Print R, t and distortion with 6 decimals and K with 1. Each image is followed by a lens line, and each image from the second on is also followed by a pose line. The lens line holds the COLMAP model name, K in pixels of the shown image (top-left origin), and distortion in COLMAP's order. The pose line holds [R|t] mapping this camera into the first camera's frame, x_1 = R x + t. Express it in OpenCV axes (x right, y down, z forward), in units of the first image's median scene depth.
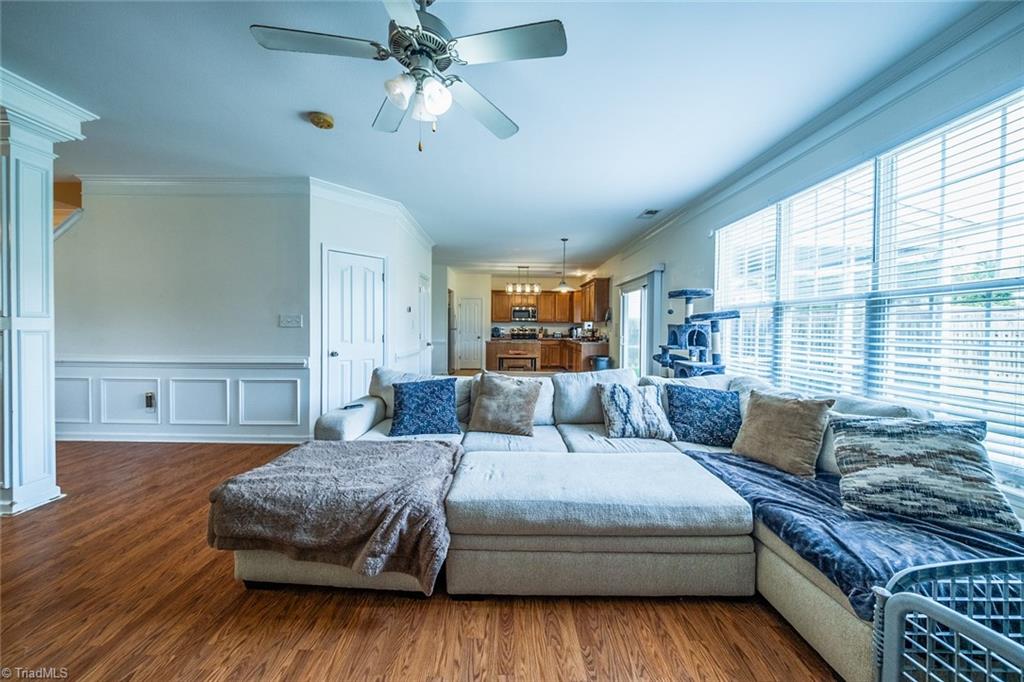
lens RADIAL K [[342.9, 0, 512.0], [0, 342.9, 341.0], [0, 0, 1]] dist [-0.000461, -0.000162]
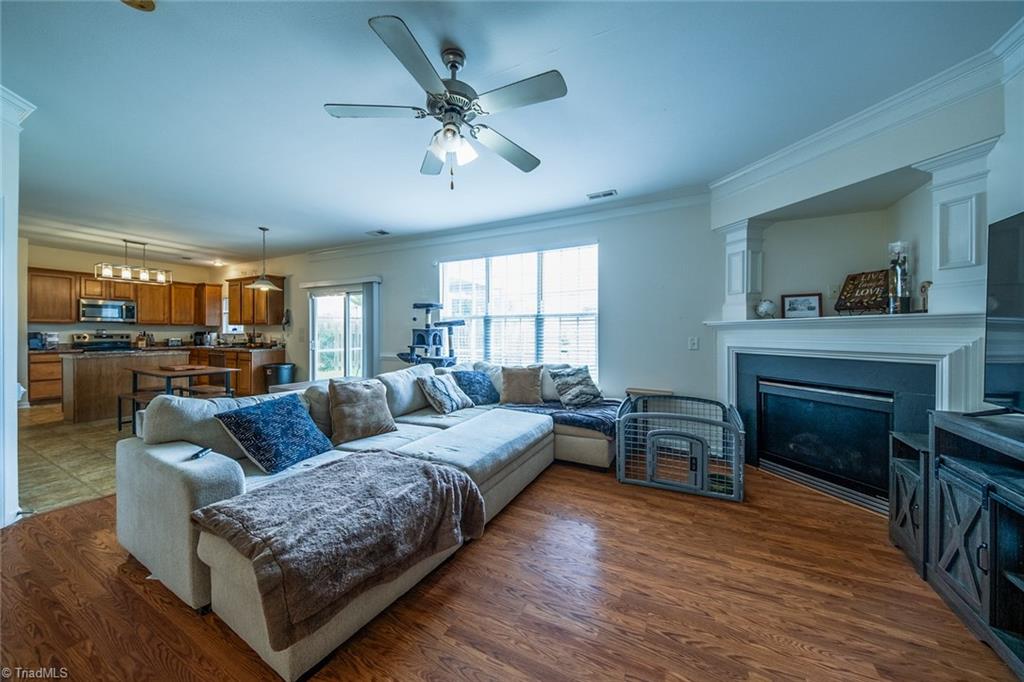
lens RADIAL K [[342.9, 0, 512.0], [0, 342.9, 341.0], [0, 0, 1]] dist [-0.000461, -0.000162]
pose [[0.462335, -0.031825, 0.886134, -0.537942], [0.039144, 0.999114, 0.015459, -0.010893], [-0.885841, 0.027540, 0.463171, 0.102409]]
